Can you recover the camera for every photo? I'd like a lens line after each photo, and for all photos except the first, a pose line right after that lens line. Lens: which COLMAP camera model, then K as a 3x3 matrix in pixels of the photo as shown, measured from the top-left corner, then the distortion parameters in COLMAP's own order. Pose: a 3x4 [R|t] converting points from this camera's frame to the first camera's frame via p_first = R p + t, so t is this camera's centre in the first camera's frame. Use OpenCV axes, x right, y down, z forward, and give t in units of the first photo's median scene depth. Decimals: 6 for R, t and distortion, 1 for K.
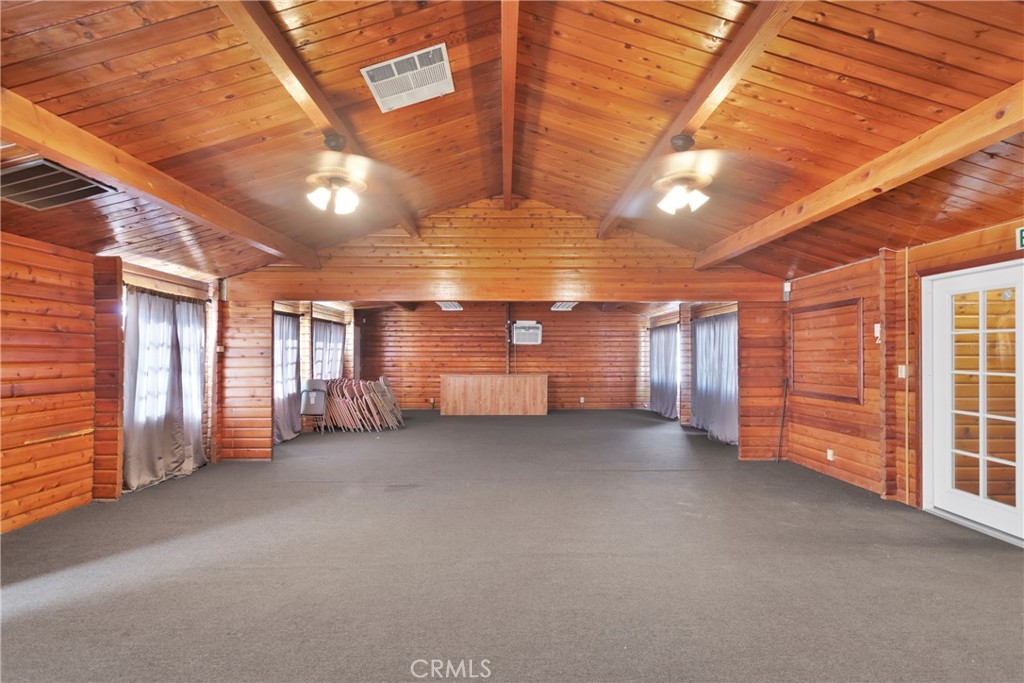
lens RADIAL K [[459.2, 0, 512.0], [0, 459.2, 341.5], [0, 0, 1]] dist [-0.001040, -0.000140]
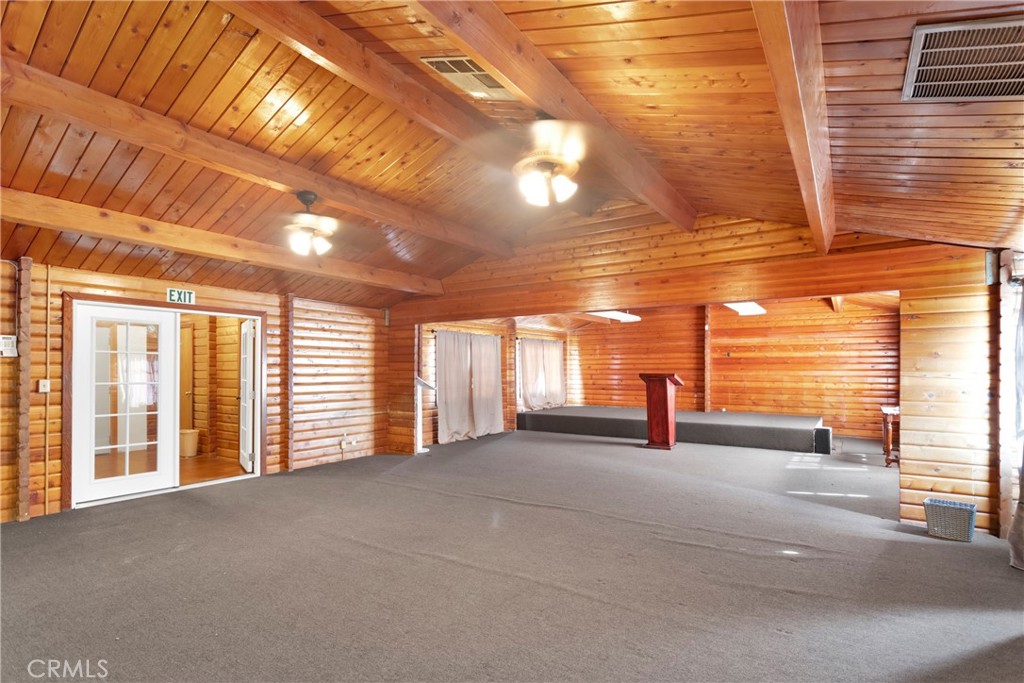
lens RADIAL K [[502.3, 0, 516.8], [0, 502.3, 368.1], [0, 0, 1]] dist [0.004506, 0.000488]
pose [[-0.818879, 0.005208, 0.573942, -0.711545], [-0.011422, 0.999613, -0.025368, 0.045695], [-0.573852, -0.027329, -0.818503, 1.446917]]
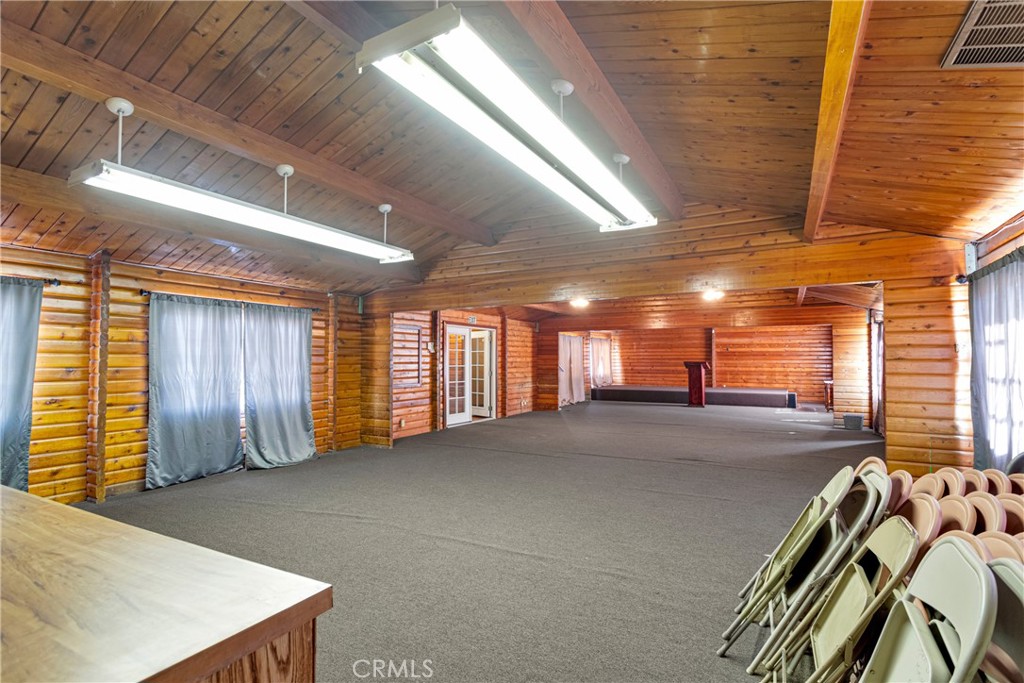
lens RADIAL K [[508.3, 0, 512.0], [0, 508.3, 341.5], [0, 0, 1]] dist [-0.000368, -0.000012]
pose [[-0.865770, 0.020390, 0.500026, -0.646893], [-0.010414, 0.998219, -0.058735, 0.090030], [-0.500333, -0.056058, -0.864016, 3.109798]]
